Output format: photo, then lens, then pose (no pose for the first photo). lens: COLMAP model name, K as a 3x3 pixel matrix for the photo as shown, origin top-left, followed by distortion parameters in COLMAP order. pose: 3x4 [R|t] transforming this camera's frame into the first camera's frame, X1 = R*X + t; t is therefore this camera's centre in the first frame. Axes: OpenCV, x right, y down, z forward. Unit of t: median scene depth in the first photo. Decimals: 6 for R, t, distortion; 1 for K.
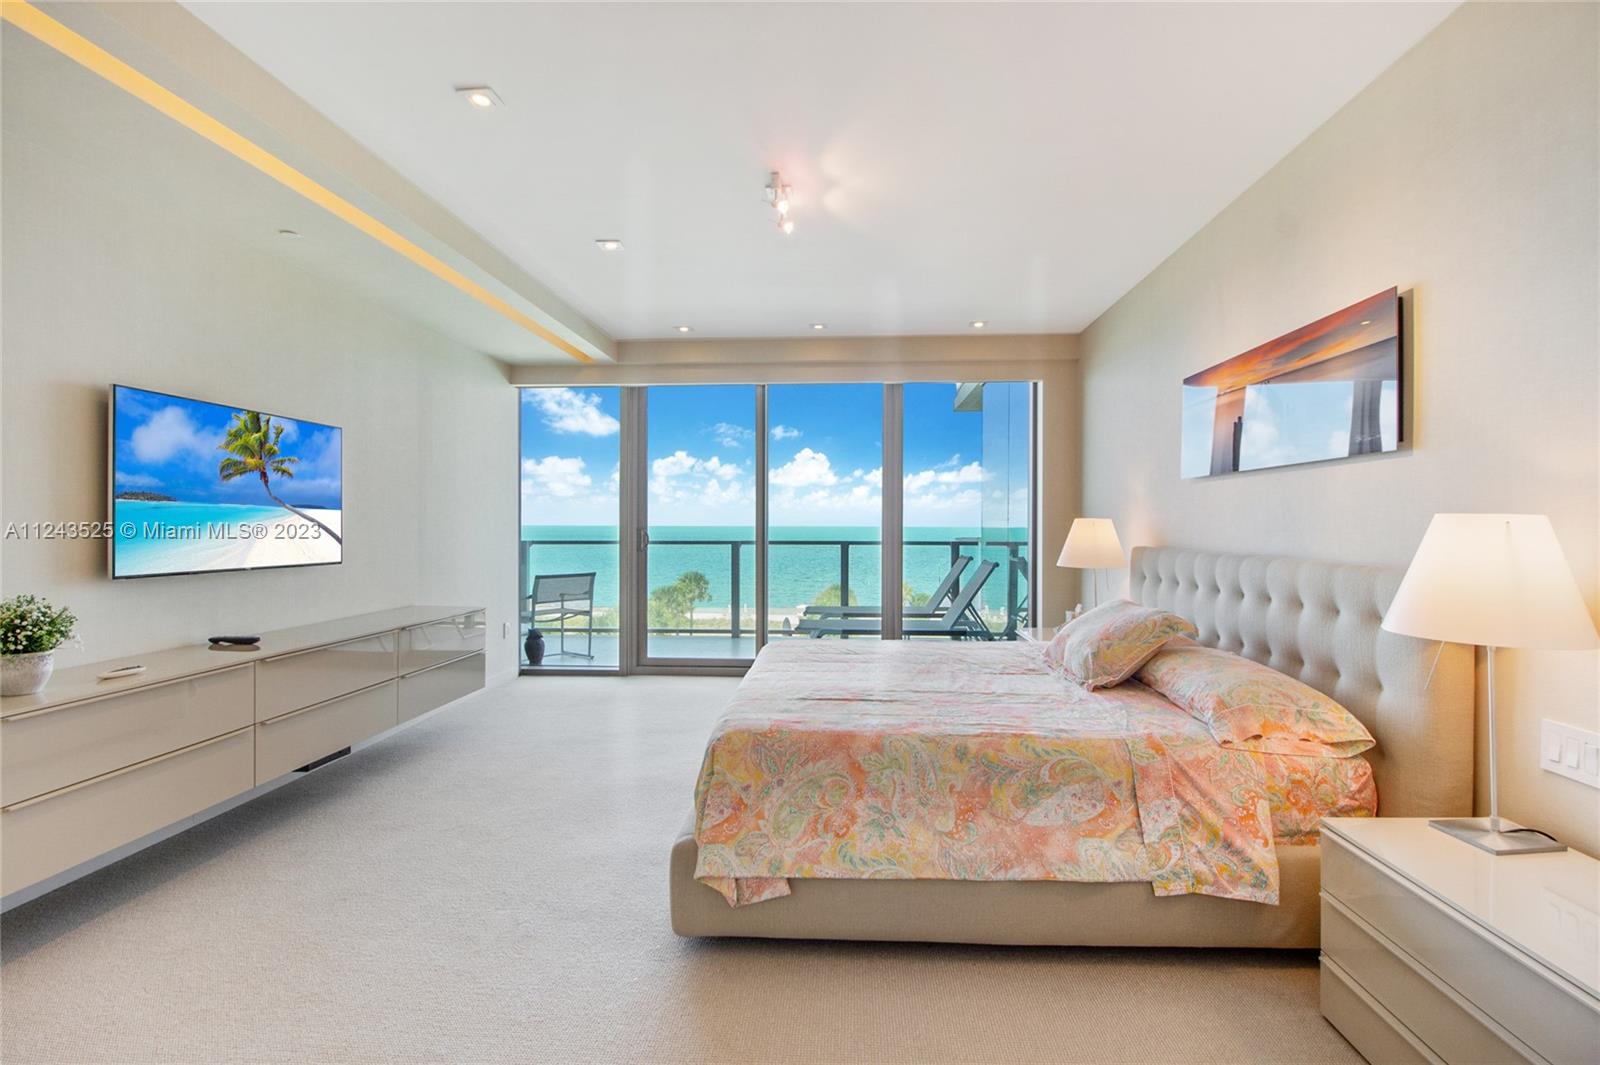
lens RADIAL K [[757.2, 0, 800.0], [0, 757.2, 532.5], [0, 0, 1]] dist [0.000426, -0.000171]
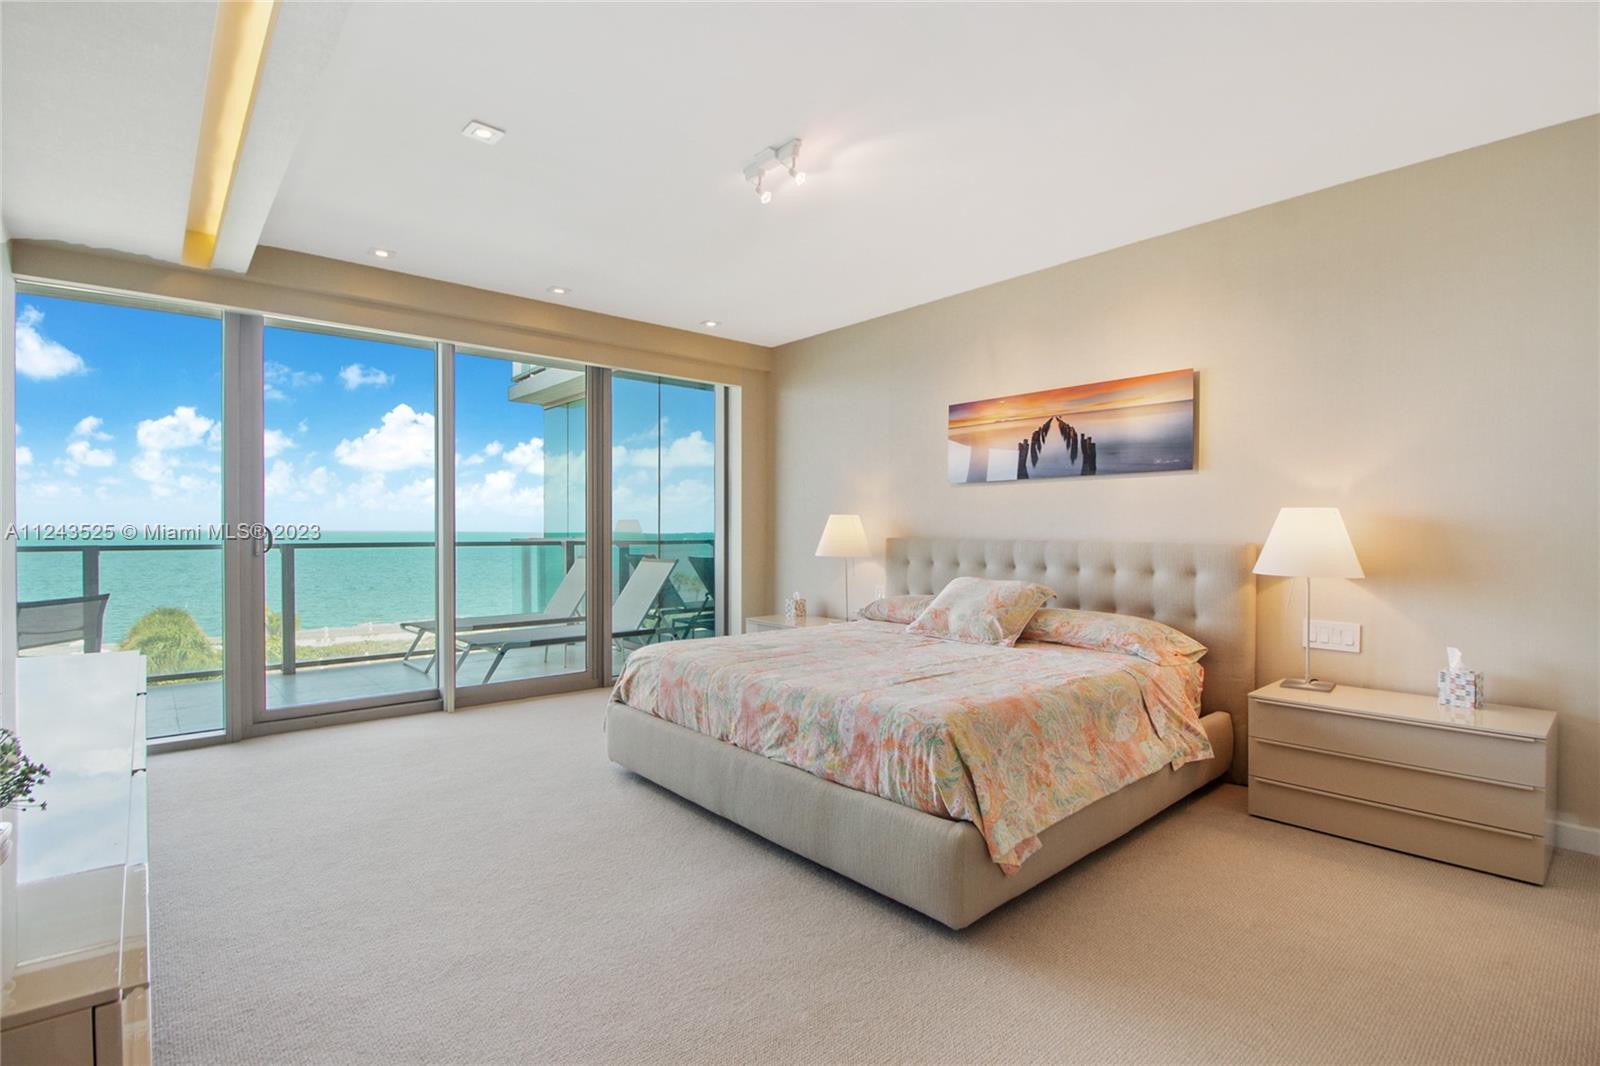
lens RADIAL K [[762.7, 0, 801.6], [0, 762.7, 543.0], [0, 0, 1]] dist [0.001430, 0.000057]
pose [[0.708228, -0.012767, 0.705868, -0.816802], [0.007926, 0.999917, 0.010134, 0.020781], [-0.705939, -0.001582, 0.708271, 0.370347]]
